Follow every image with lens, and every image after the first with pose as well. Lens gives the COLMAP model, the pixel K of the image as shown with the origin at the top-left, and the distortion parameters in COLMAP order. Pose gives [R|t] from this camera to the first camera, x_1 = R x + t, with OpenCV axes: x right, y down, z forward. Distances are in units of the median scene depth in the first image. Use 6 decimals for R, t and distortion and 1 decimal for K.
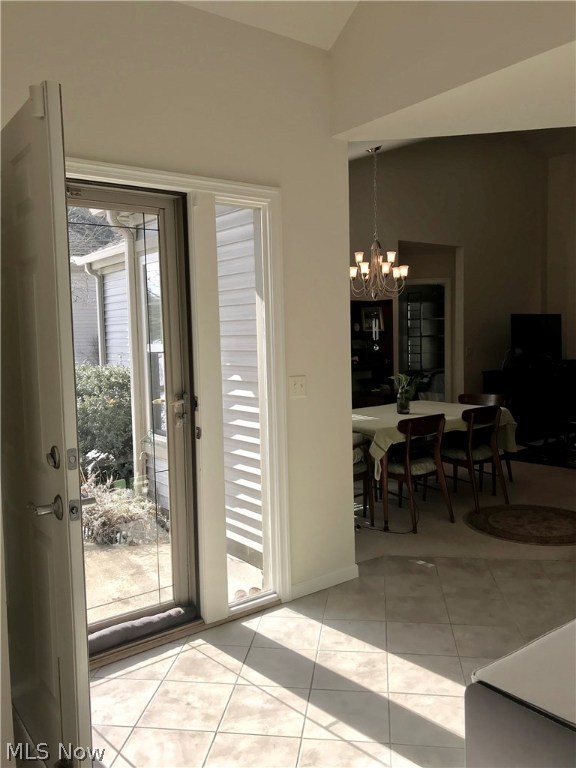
lens RADIAL K [[634.8, 0, 285.3], [0, 634.8, 385.7], [0, 0, 1]] dist [0.044715, -0.048119]
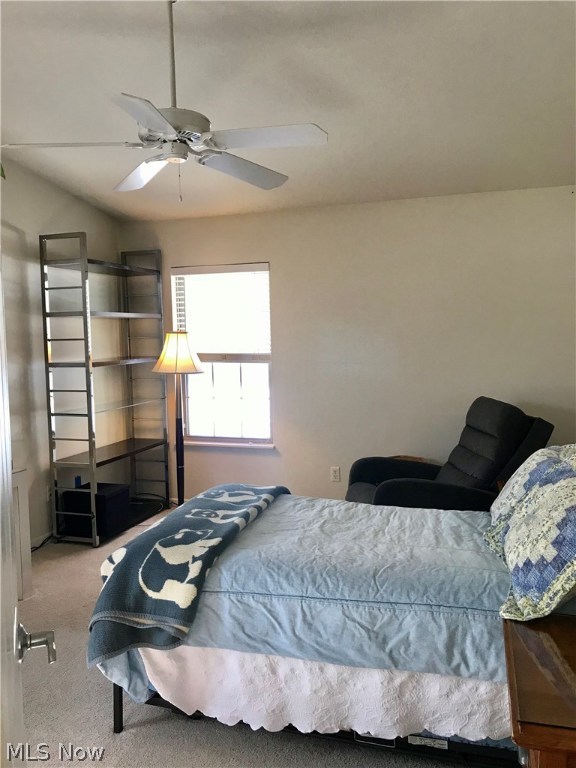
lens RADIAL K [[634.8, 0, 288.8], [0, 634.8, 384.0], [0, 0, 1]] dist [0.044715, -0.048119]
pose [[0.831013, -0.031465, 0.555362, 0.168929], [0.044331, 0.998969, -0.009736, -0.089683], [-0.554483, 0.032711, 0.831552, 0.987670]]
